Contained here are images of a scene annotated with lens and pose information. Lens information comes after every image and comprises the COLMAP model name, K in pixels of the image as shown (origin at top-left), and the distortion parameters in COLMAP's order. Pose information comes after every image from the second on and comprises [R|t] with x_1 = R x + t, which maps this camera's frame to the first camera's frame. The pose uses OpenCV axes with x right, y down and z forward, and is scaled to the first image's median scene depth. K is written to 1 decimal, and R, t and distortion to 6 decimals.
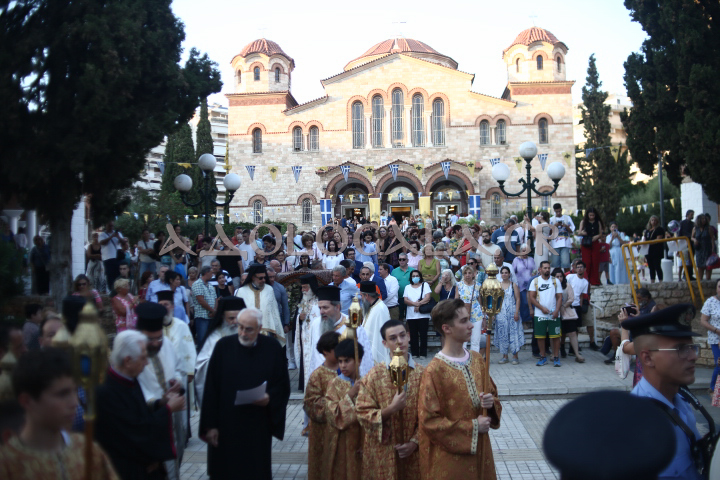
lens RADIAL K [[704.9, 0, 360.0], [0, 704.9, 240.0], [0, 0, 1]] dist [-0.140680, 0.087224]
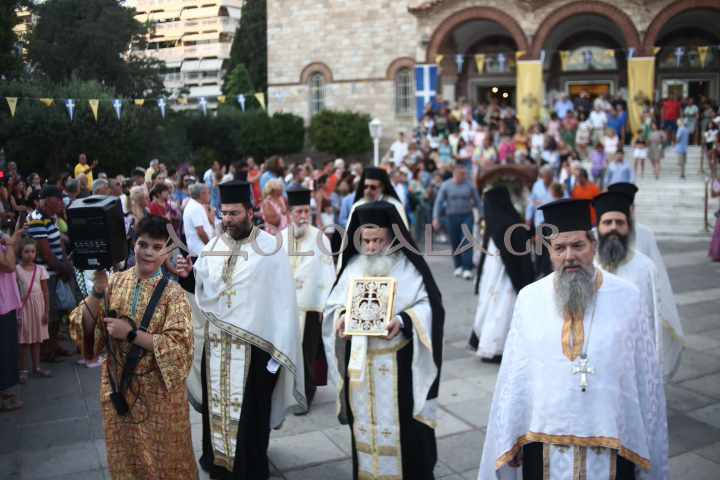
lens RADIAL K [[704.9, 0, 360.0], [0, 704.9, 240.0], [0, 0, 1]] dist [-0.140680, 0.087224]
pose [[0.963877, 0.048143, -0.261962, 0.036517], [-0.007975, 0.988304, 0.152285, -0.011281], [0.266230, -0.144695, 0.952988, 0.493292]]
